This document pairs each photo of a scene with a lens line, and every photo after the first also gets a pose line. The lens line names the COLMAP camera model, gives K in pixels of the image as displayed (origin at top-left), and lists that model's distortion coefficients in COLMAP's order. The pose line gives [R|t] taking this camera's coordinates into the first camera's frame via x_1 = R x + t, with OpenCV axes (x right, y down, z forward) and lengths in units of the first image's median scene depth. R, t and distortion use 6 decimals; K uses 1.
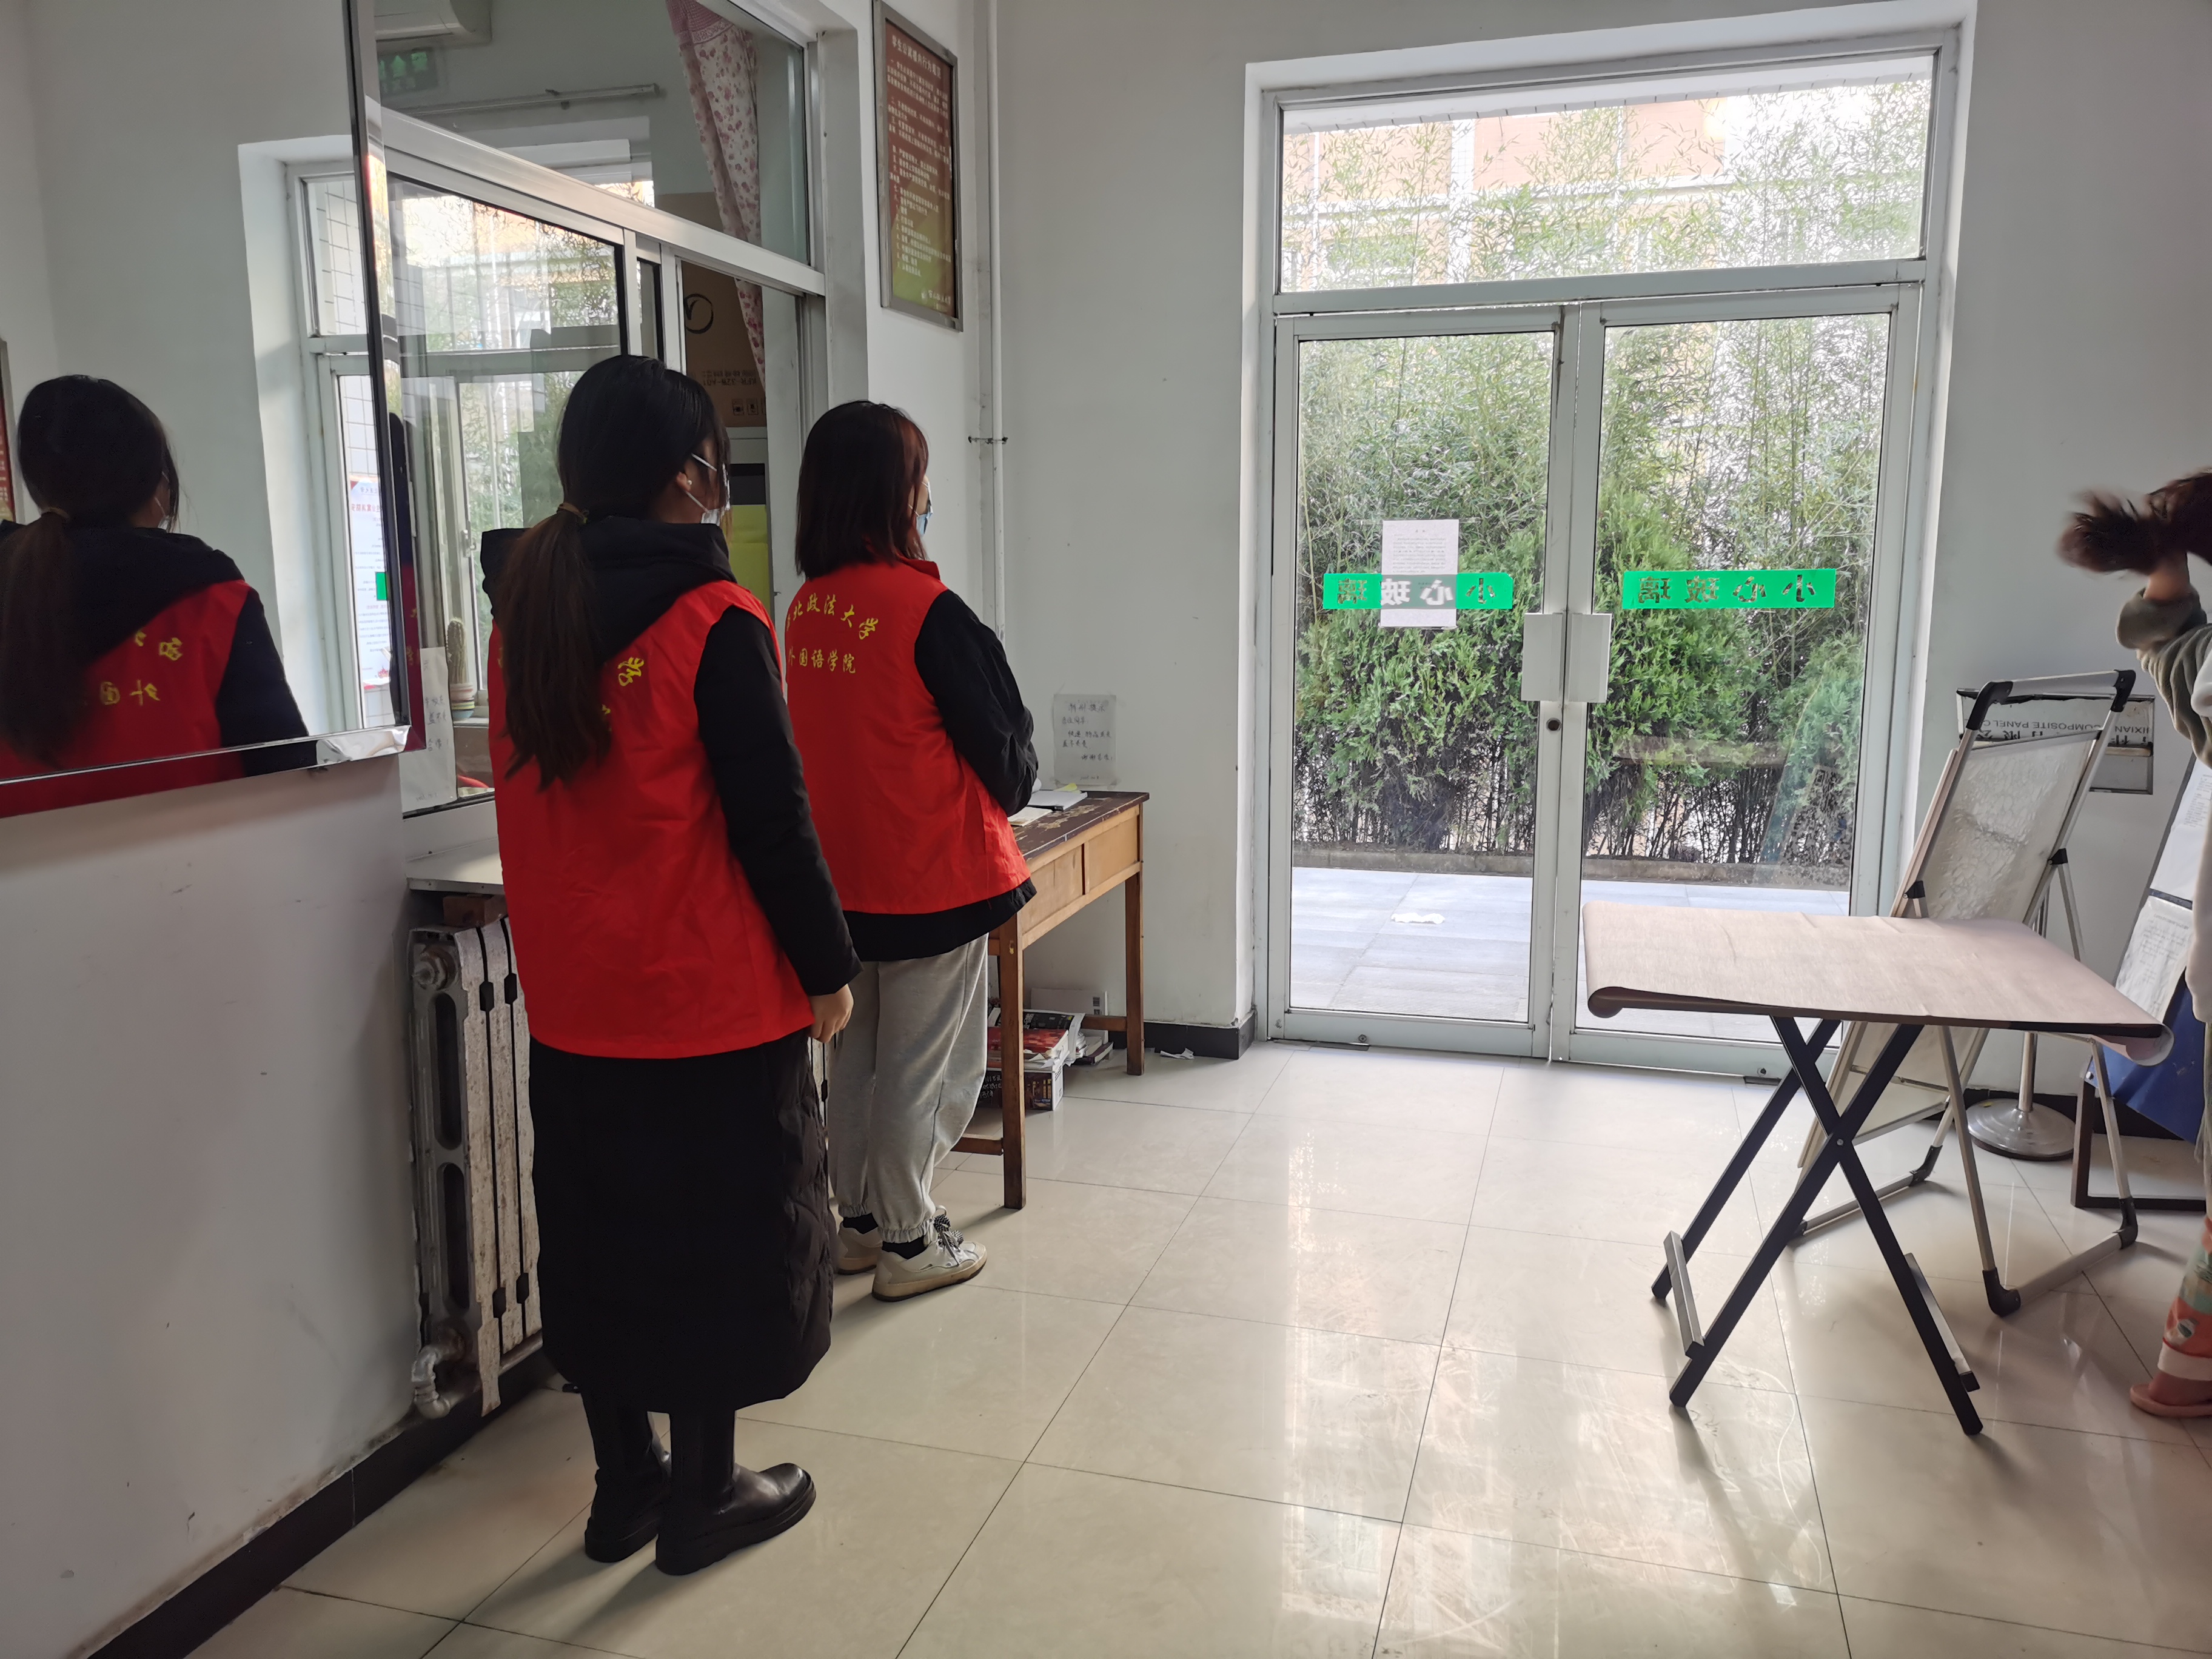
lens RADIAL K [[1663.0, 0, 1106.0], [0, 1663.0, 829.5], [0, 0, 1]] dist [0.004229, 0.001546]
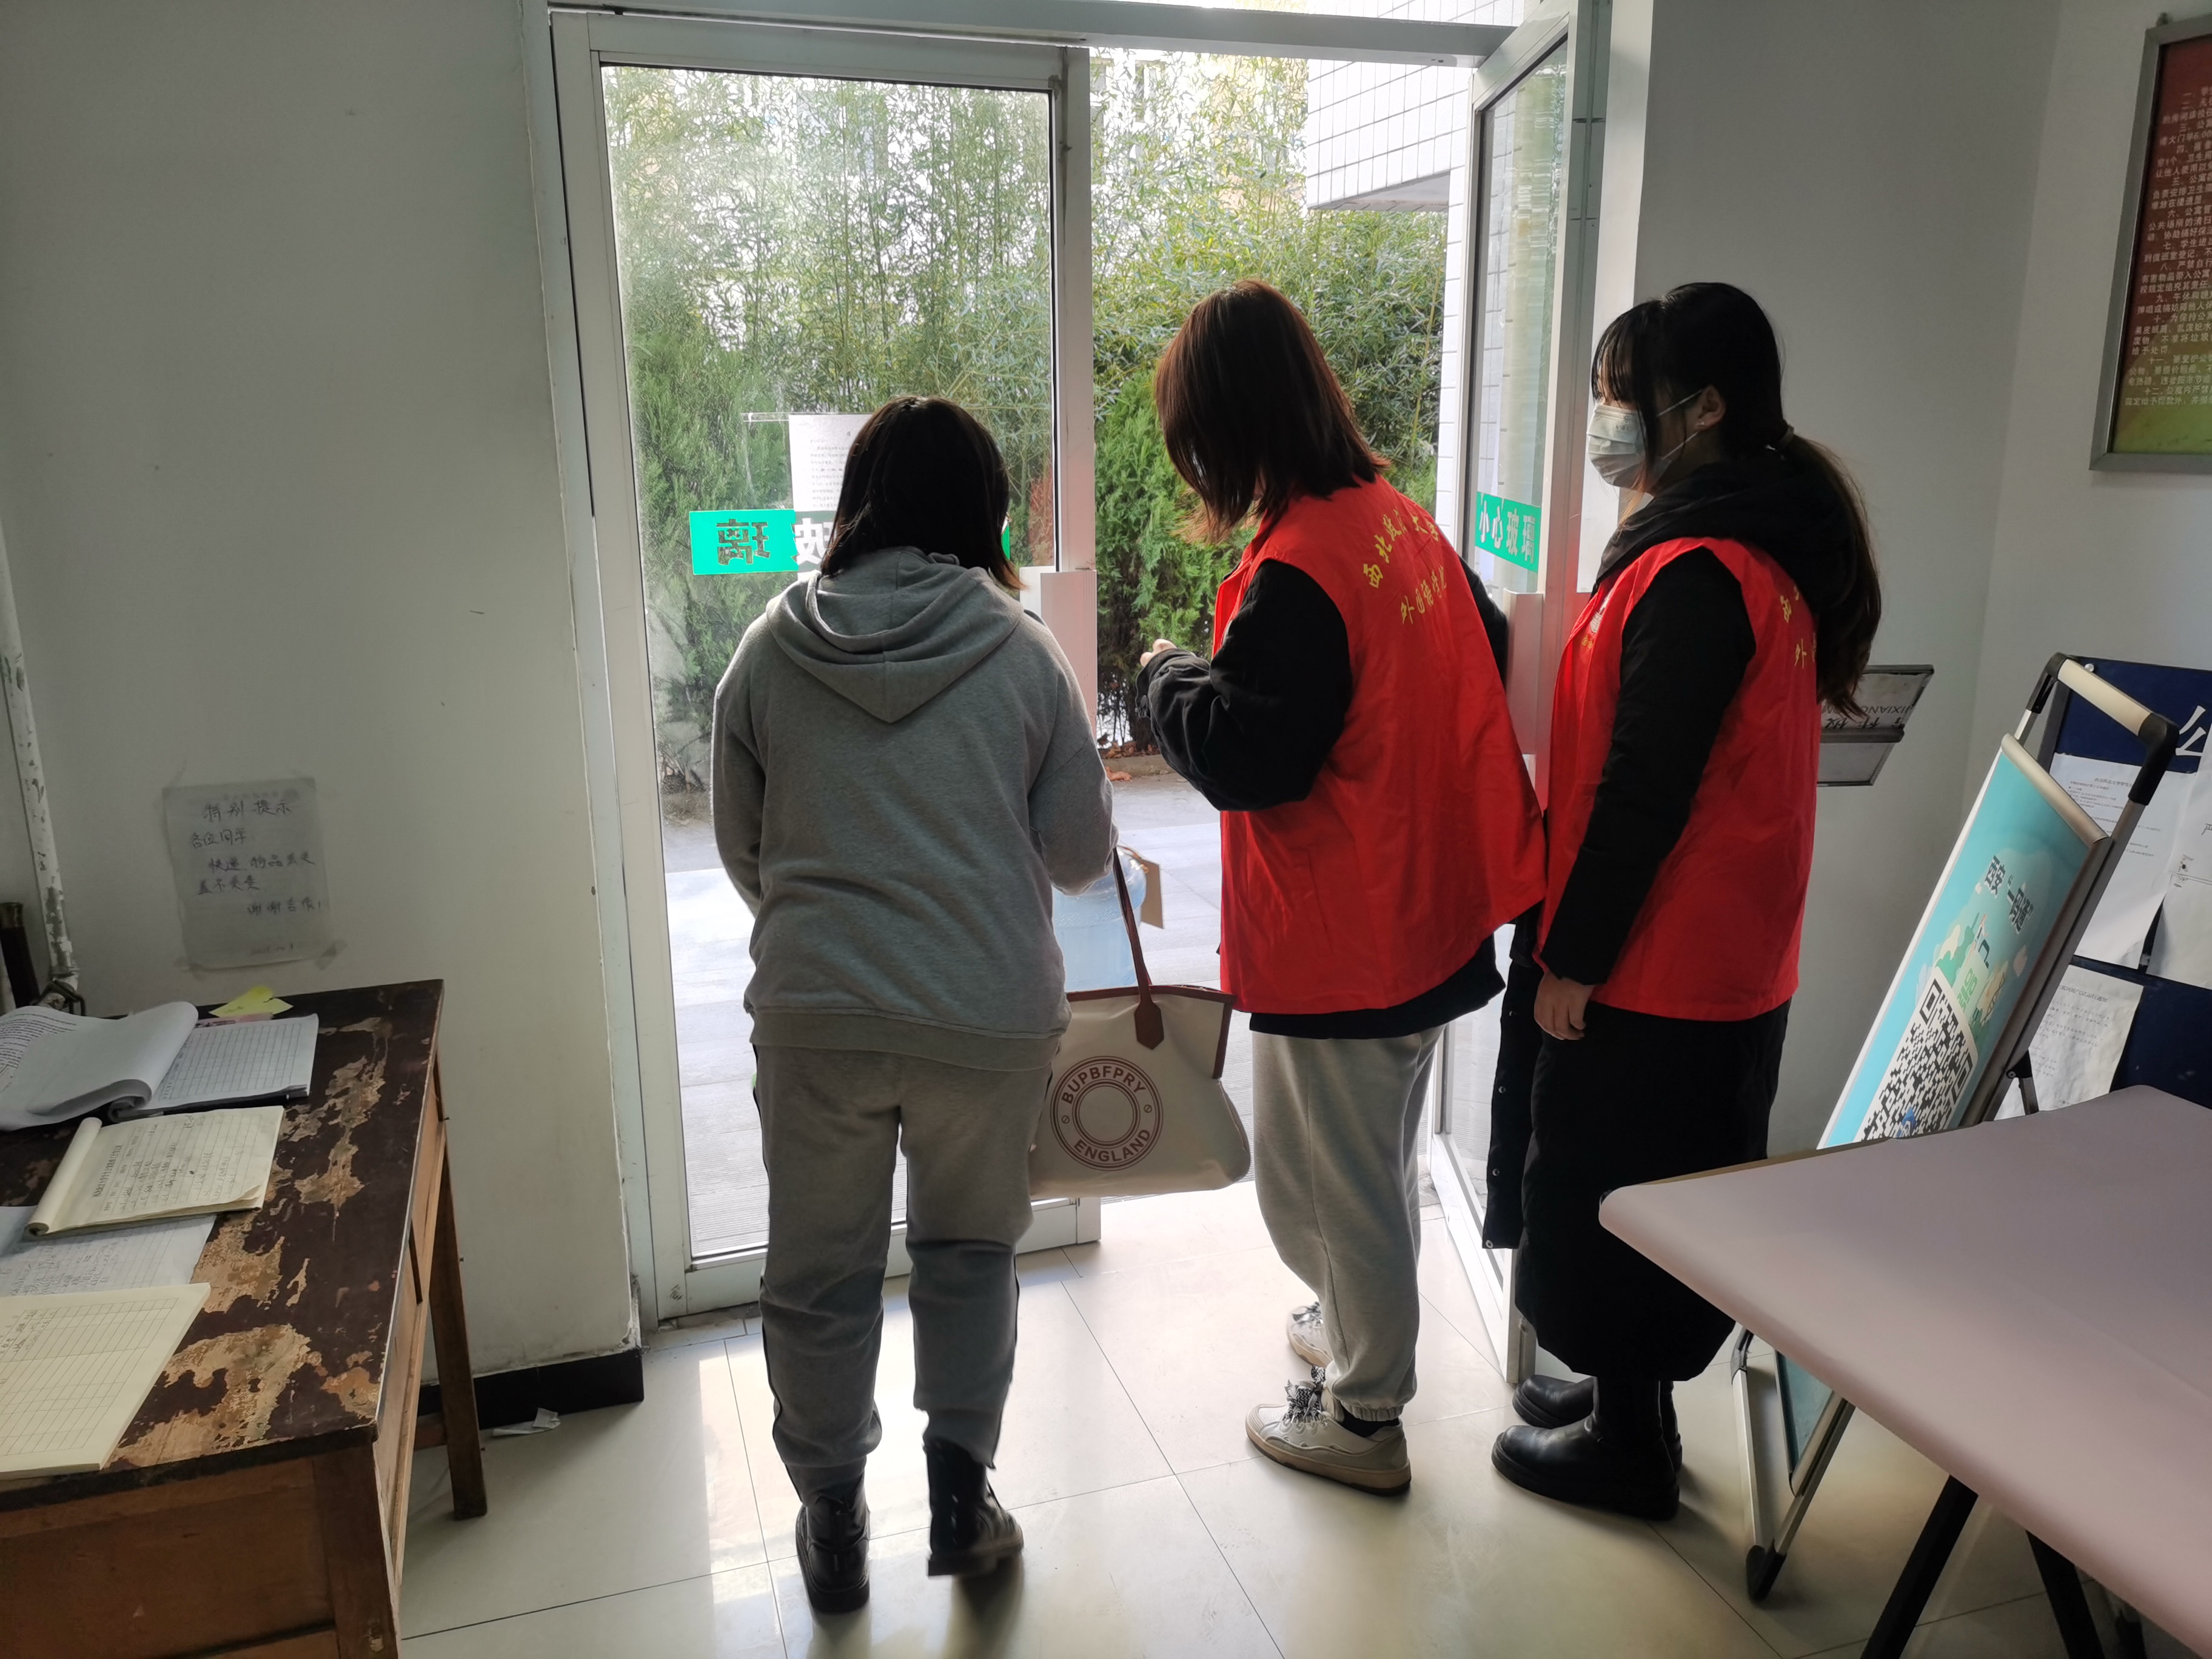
lens RADIAL K [[1663.0, 0, 1106.0], [0, 1663.0, 829.5], [0, 0, 1]] dist [0.004229, 0.001546]
pose [[0.821602, -0.139051, 0.552843, -0.074693], [0.092005, 0.989425, 0.112127, -0.098829], [-0.562588, -0.041260, 0.825707, 0.464184]]
